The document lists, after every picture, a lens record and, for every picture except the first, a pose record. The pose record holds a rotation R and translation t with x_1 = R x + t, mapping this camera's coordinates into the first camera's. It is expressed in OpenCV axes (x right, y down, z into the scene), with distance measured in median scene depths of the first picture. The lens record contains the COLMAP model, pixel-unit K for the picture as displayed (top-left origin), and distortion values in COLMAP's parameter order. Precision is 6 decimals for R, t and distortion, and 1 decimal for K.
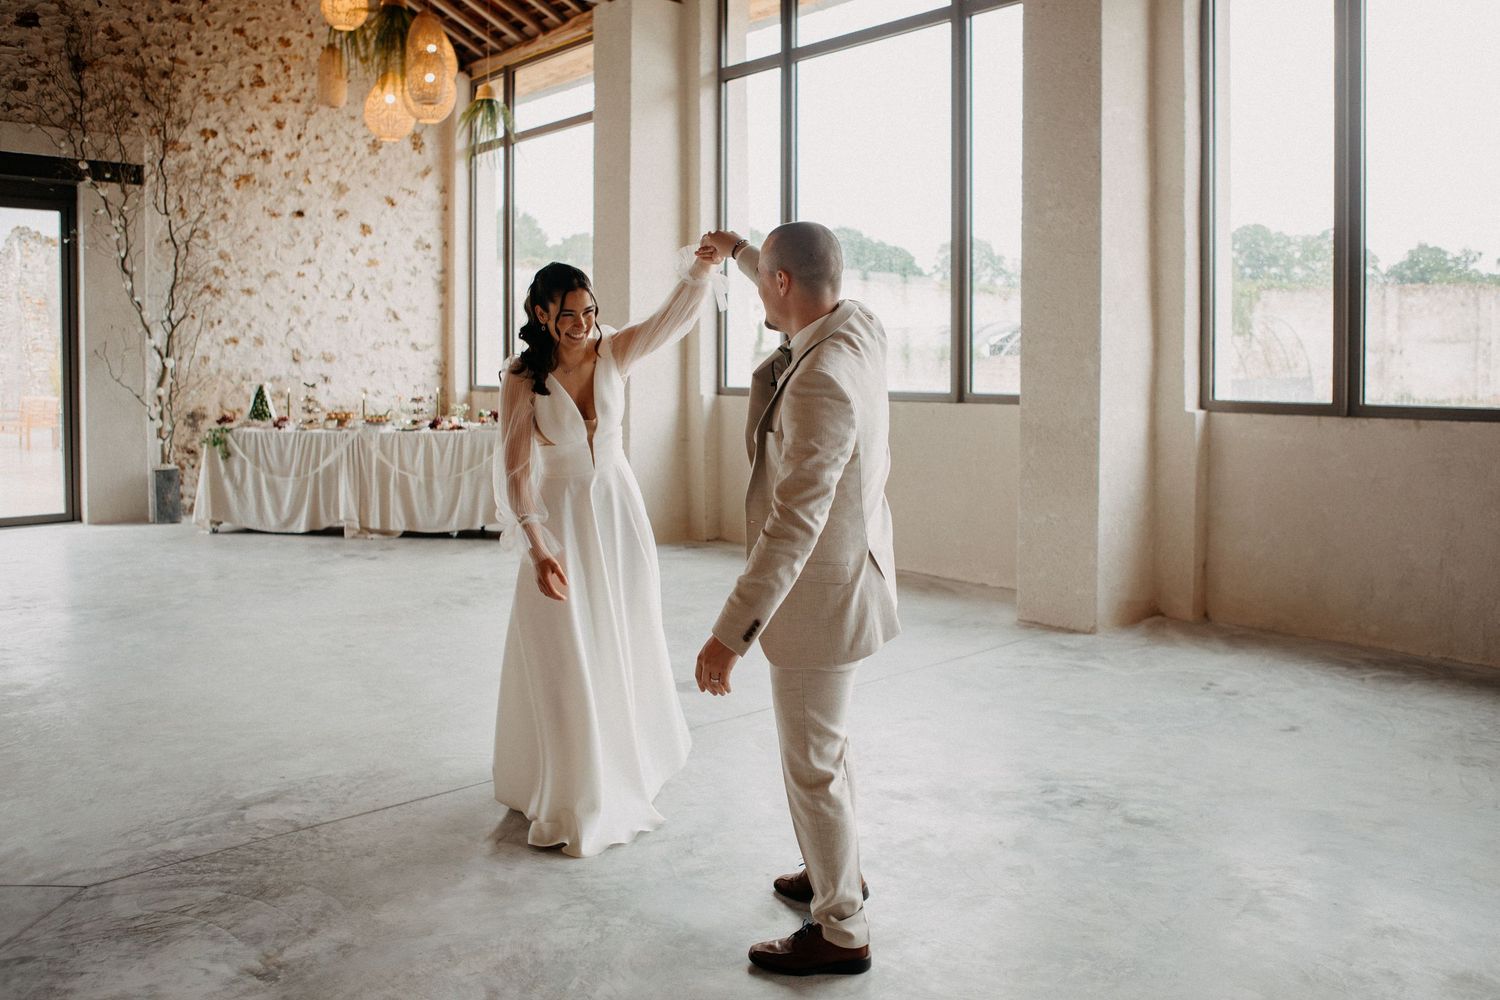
lens RADIAL K [[1341.4, 0, 901.6], [0, 1341.4, 434.6], [0, 0, 1]] dist [-0.143617, 0.102441]
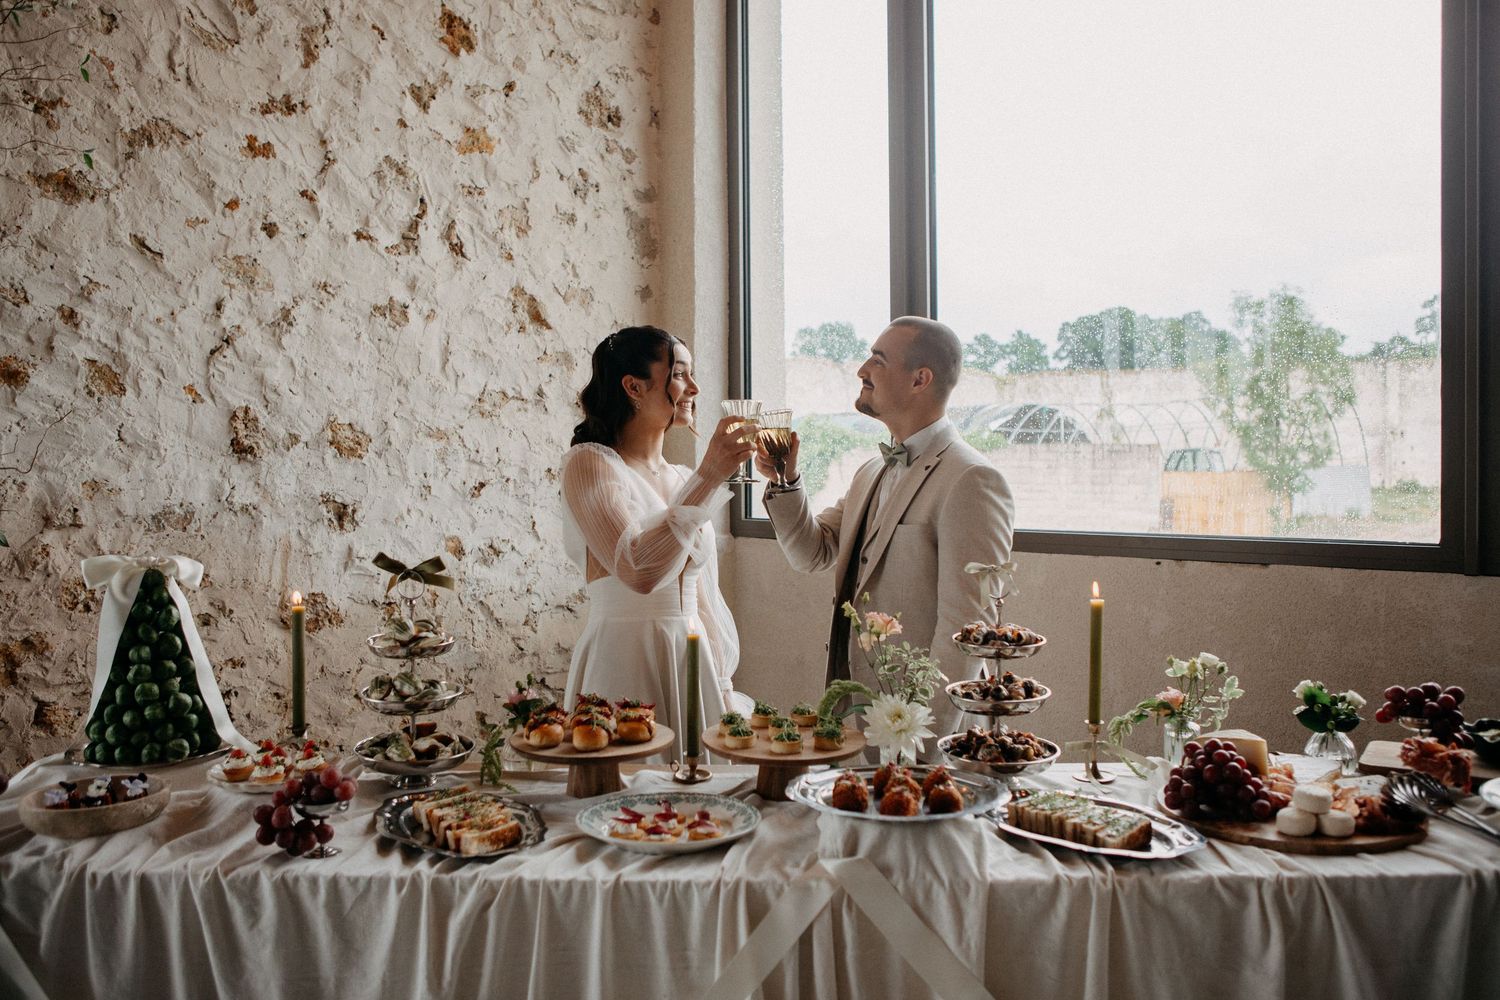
lens RADIAL K [[1218.9, 0, 744.6], [0, 1218.9, 494.1], [0, 0, 1]] dist [-0.084480, 0.094541]
pose [[0.996978, -0.012909, 0.076609, -0.385162], [0.014565, 0.999671, -0.021092, -0.041182], [-0.076311, 0.022144, 0.996838, 0.750853]]
